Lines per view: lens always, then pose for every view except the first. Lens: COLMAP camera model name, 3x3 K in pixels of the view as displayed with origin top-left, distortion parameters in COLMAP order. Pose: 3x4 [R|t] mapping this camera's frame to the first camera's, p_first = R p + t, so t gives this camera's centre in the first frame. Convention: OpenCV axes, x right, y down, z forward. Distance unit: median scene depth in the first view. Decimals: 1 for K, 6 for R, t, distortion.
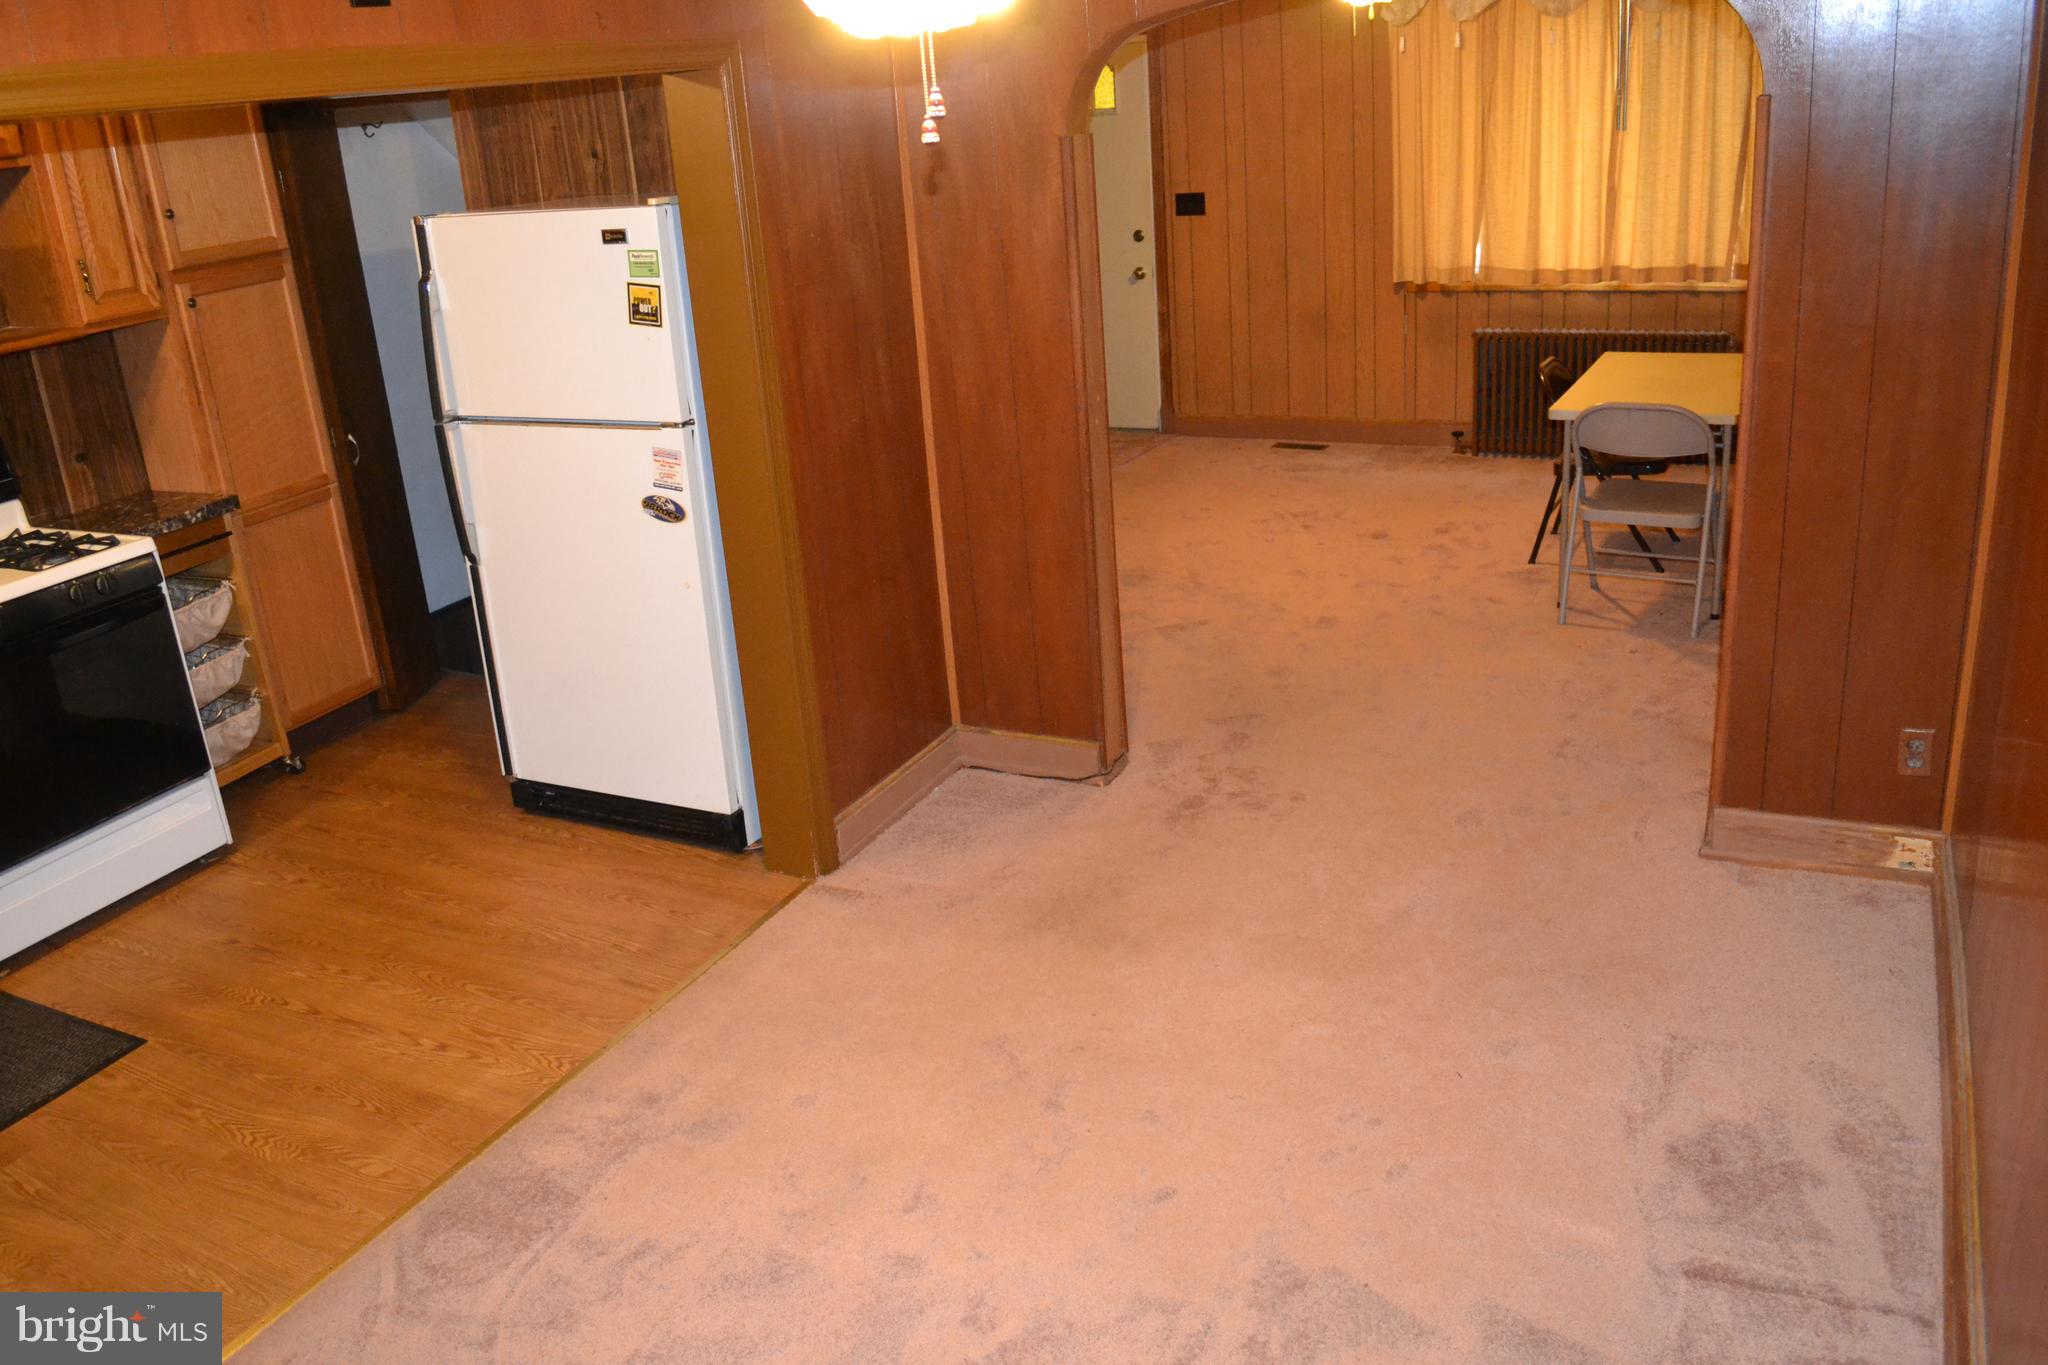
lens RADIAL K [[1633.7, 0, 1006.9], [0, 1633.7, 673.4], [0, 0, 1]] dist [-0.085260, 0.016673]
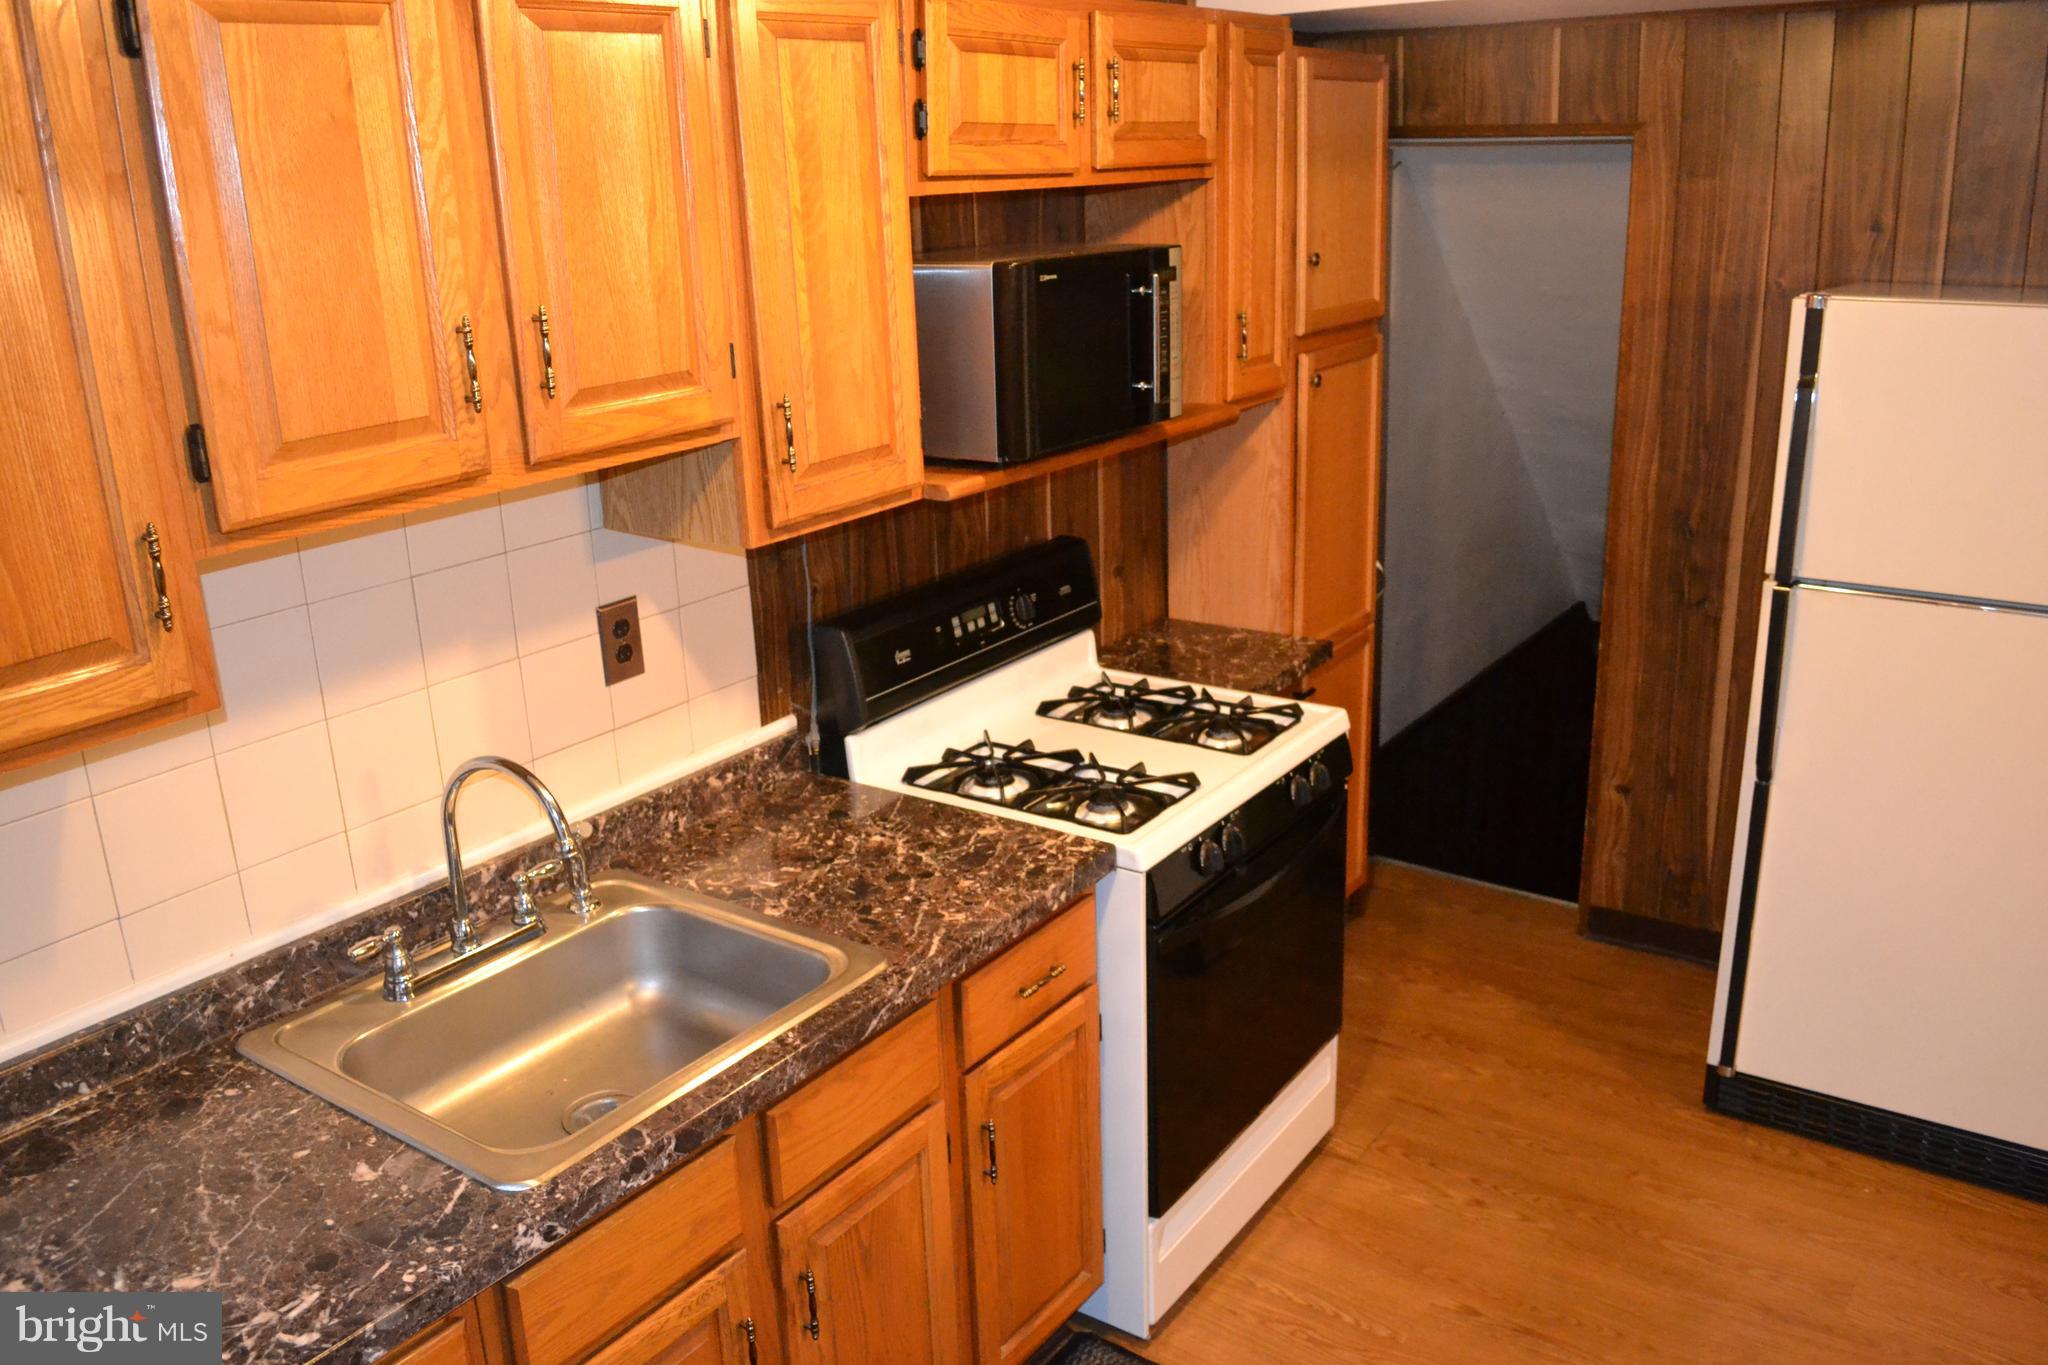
lens RADIAL K [[1633.7, 0, 1024.0], [0, 1633.7, 679.0], [0, 0, 1]] dist [-0.085260, 0.016673]
pose [[0.988053, 0.083711, -0.129394, -0.559292], [-0.089560, 0.995176, -0.040051, -0.054624], [0.125417, 0.051162, 0.990784, 0.253803]]
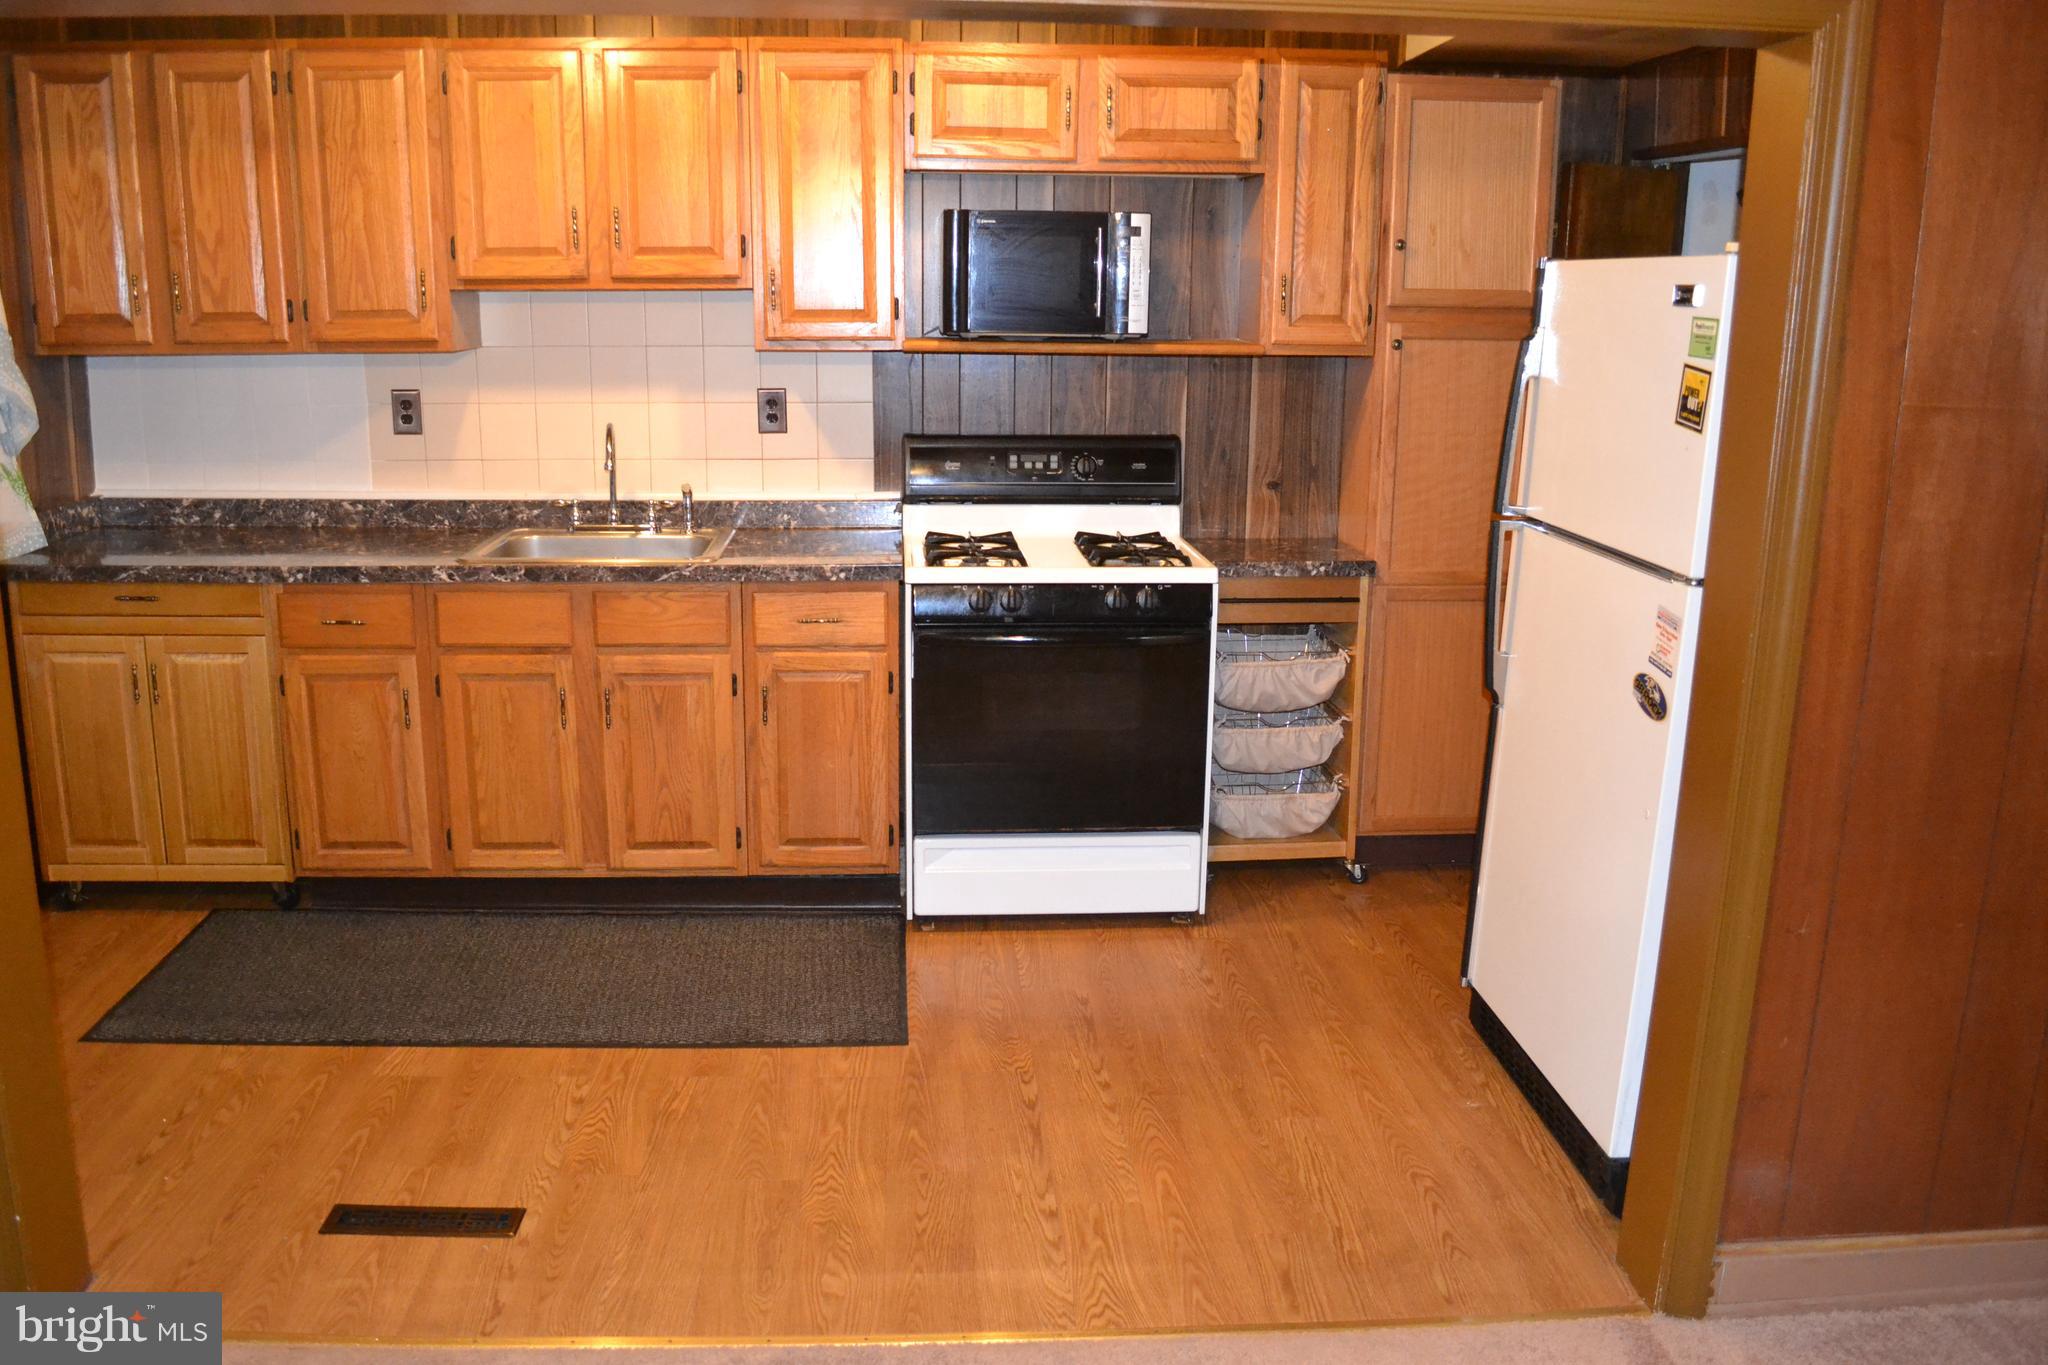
lens RADIAL K [[1633.7, 0, 1009.0], [0, 1633.7, 678.9], [0, 0, 1]] dist [-0.085260, 0.016673]
pose [[0.505195, 0.276290, -0.817583, 0.184360], [-0.348209, 0.932087, 0.099822, -0.074573], [0.789638, 0.234260, 0.567093, 0.366746]]
